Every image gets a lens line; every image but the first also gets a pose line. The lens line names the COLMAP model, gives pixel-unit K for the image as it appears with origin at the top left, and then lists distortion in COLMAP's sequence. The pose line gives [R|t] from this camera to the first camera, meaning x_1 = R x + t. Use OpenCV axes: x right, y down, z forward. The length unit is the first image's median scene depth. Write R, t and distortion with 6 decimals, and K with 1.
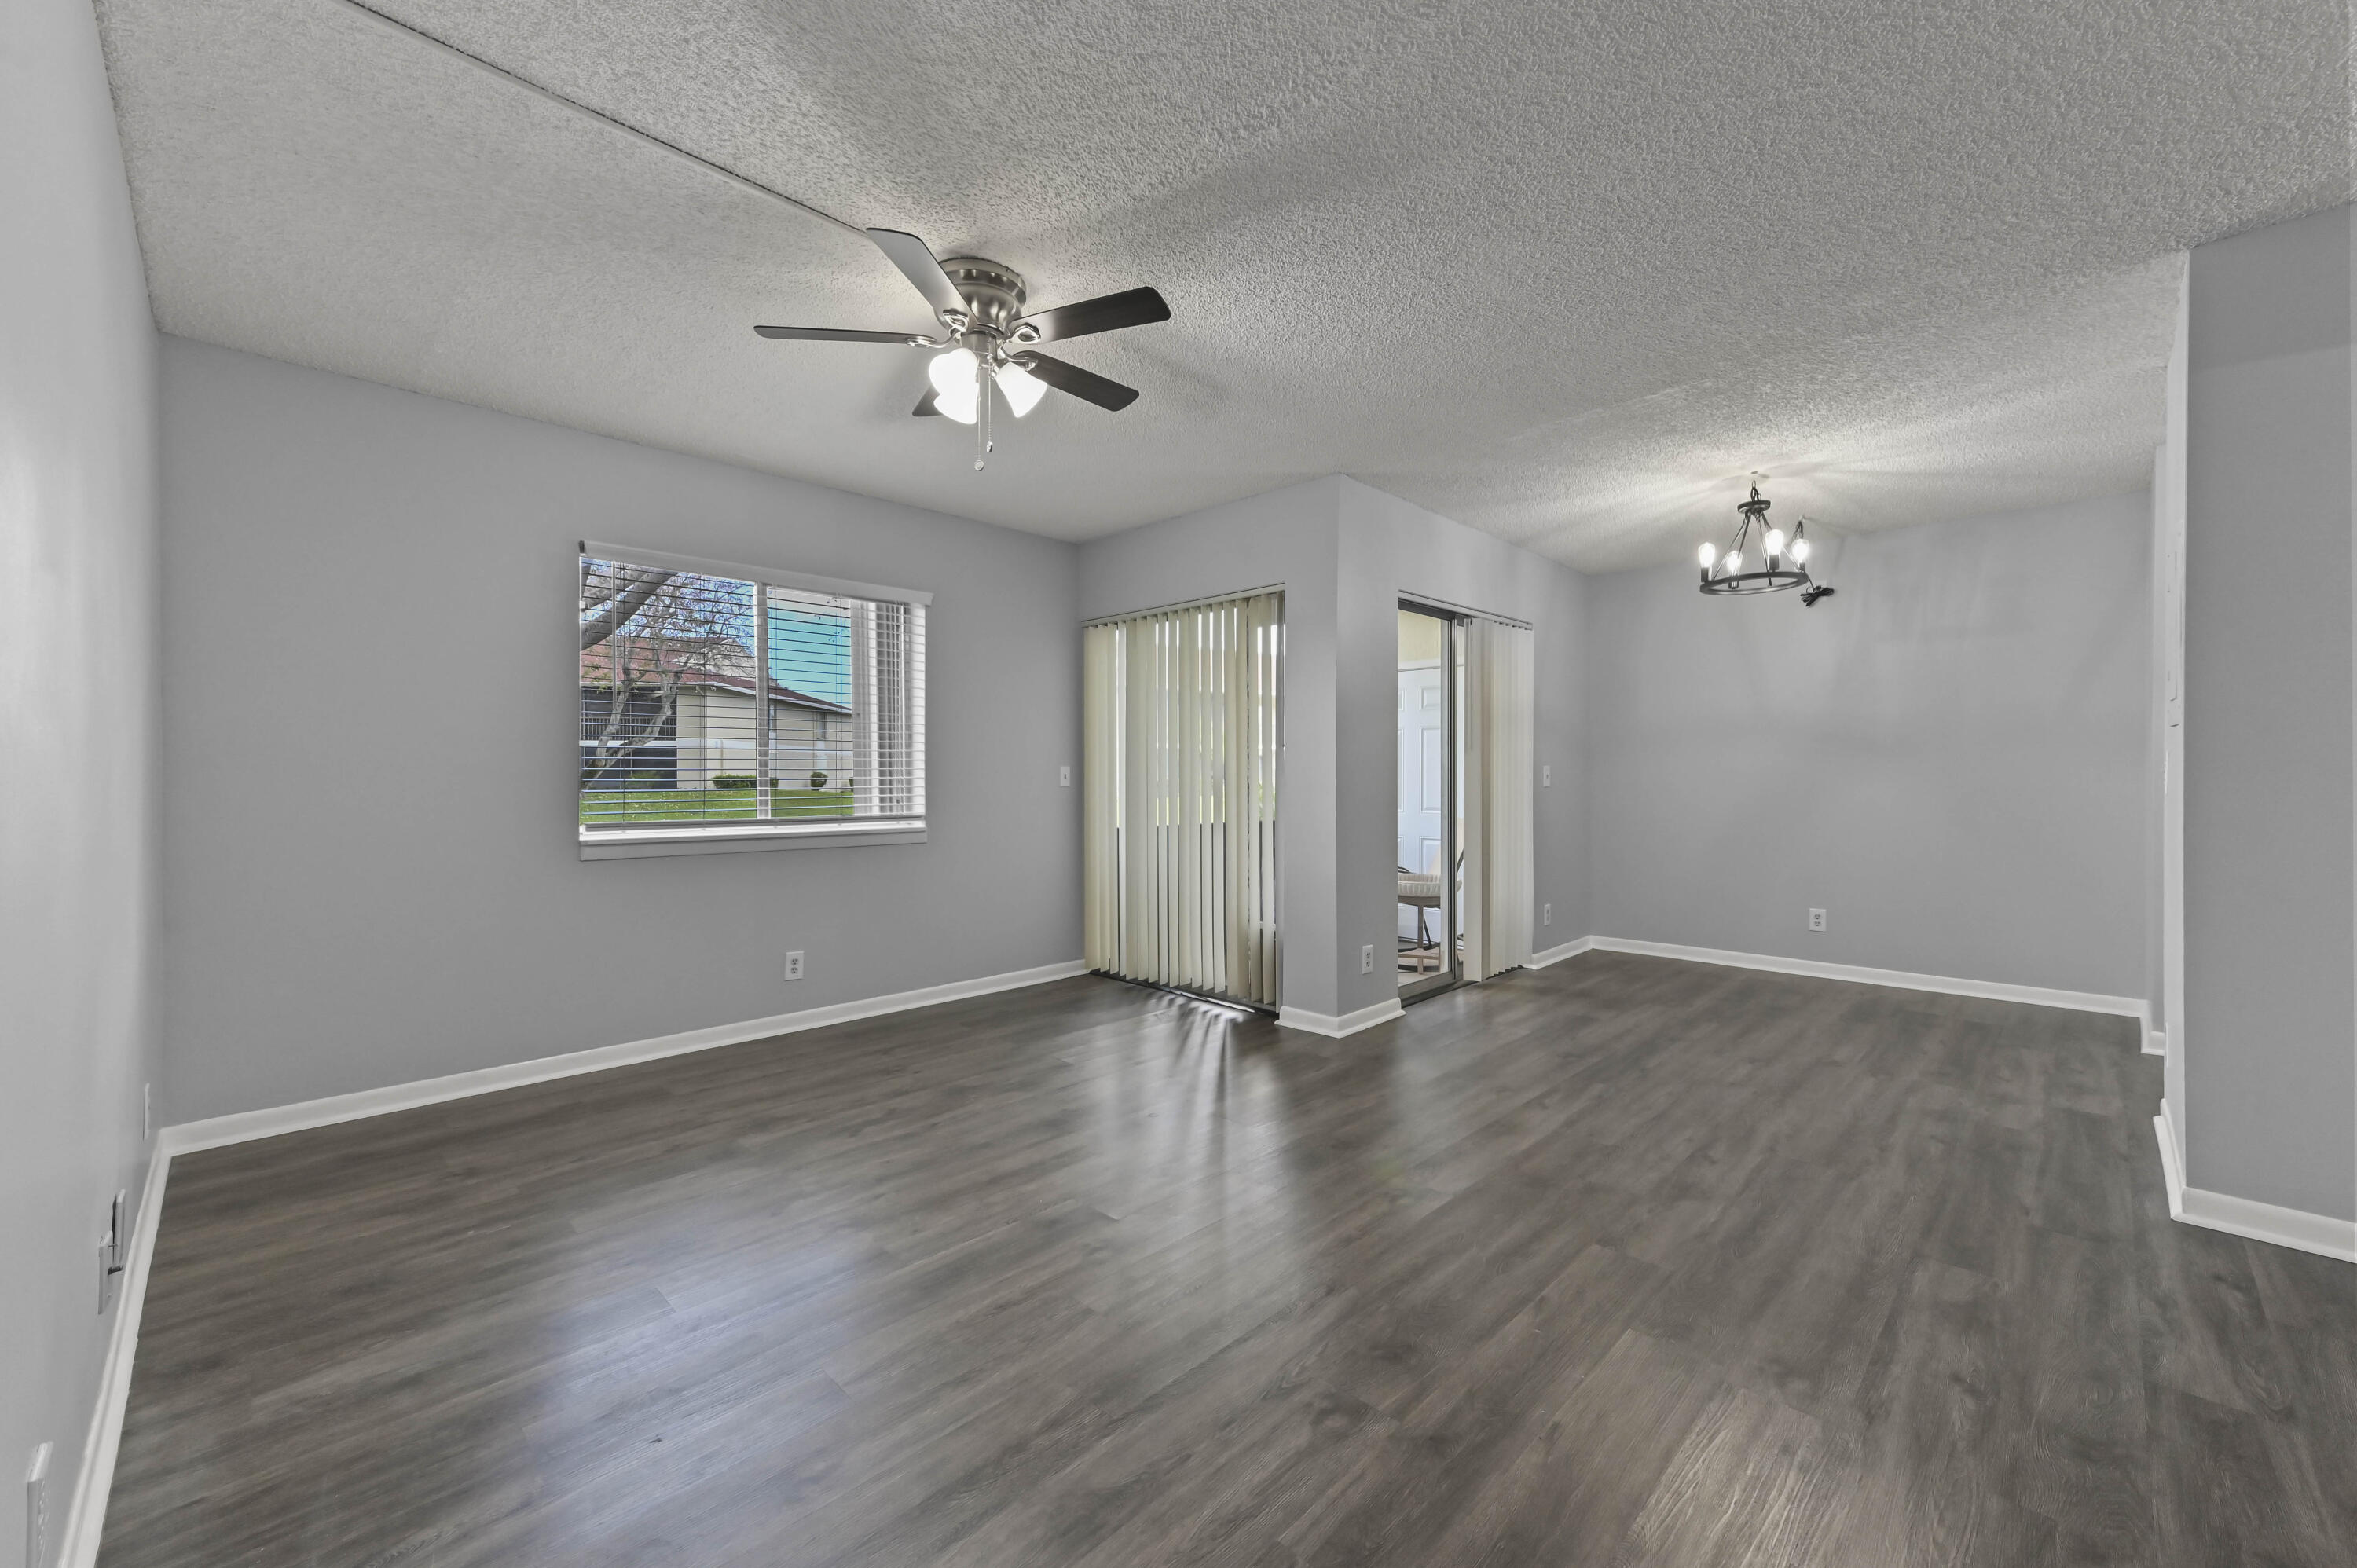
lens RADIAL K [[930.8, 0, 1165.4], [0, 930.8, 793.1], [0, 0, 1]] dist [0.013027, 0.000783]
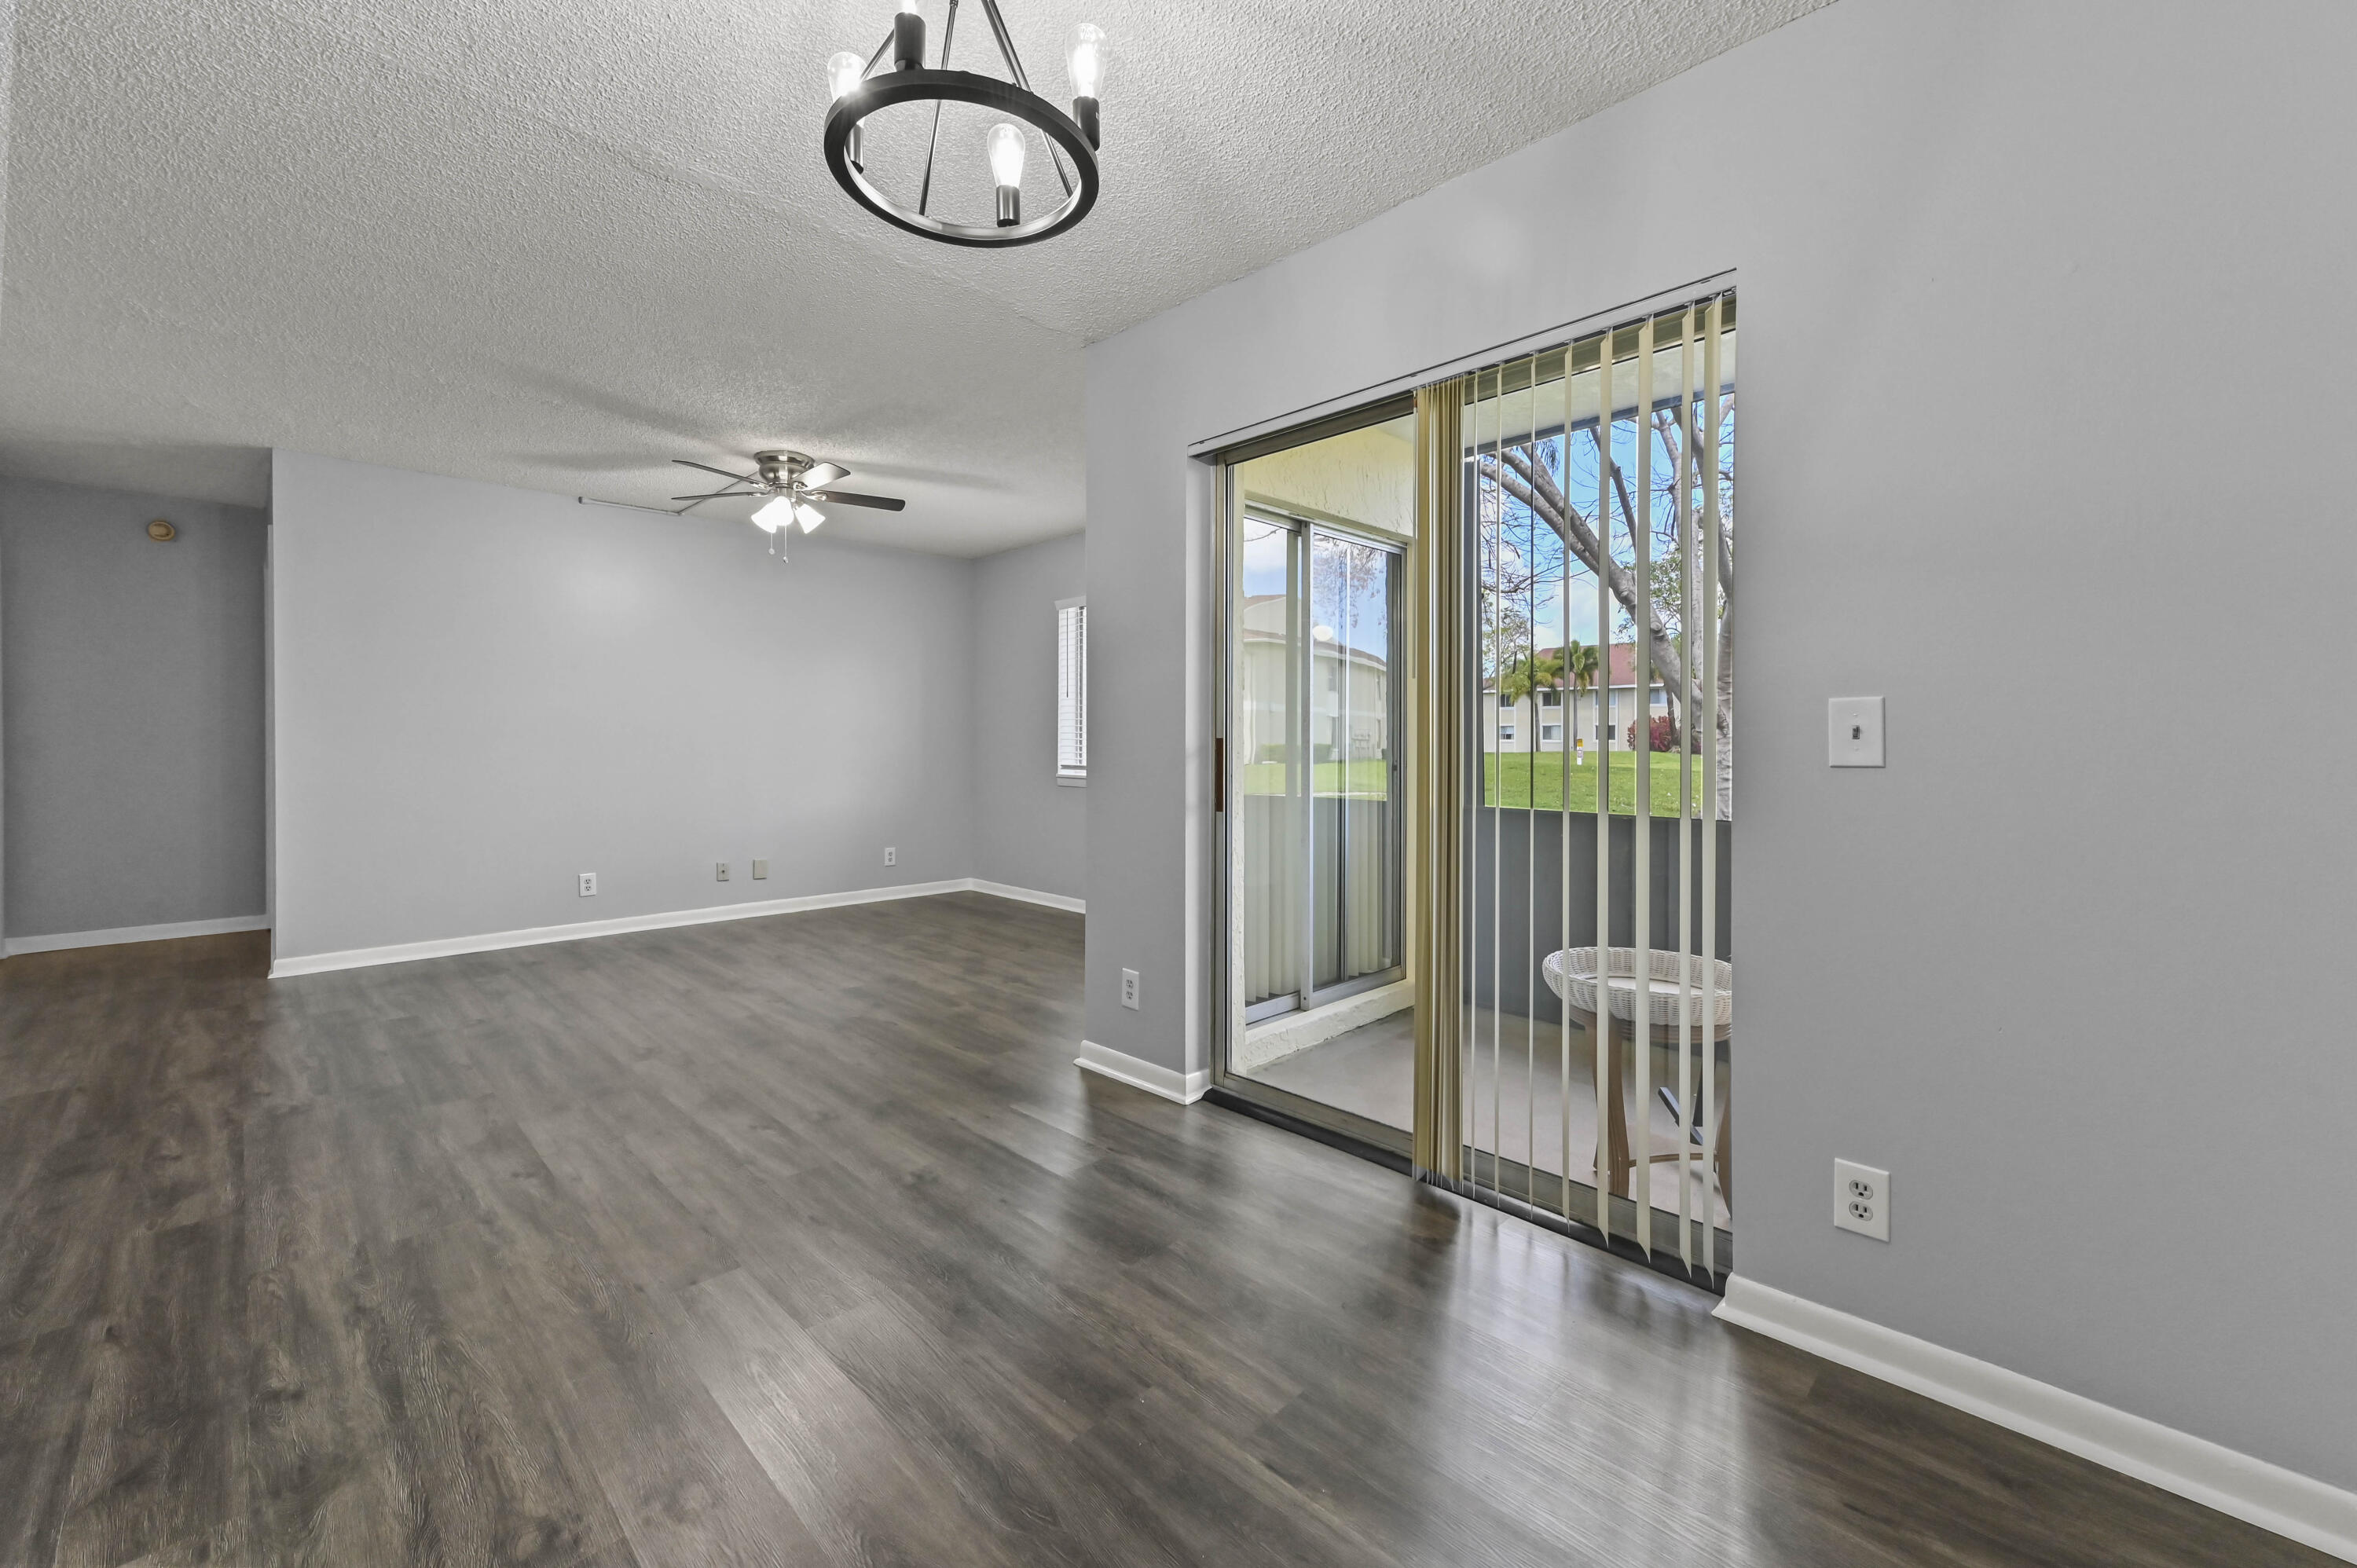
lens RADIAL K [[930.8, 0, 1180.9], [0, 930.8, 716.2], [0, 0, 1]] dist [0.013027, 0.000783]
pose [[0.001954, -0.025168, -0.999681, 1.523474], [-0.020809, 0.999466, -0.025203, -0.024517], [0.999782, 0.020852, 0.001429, 1.664502]]
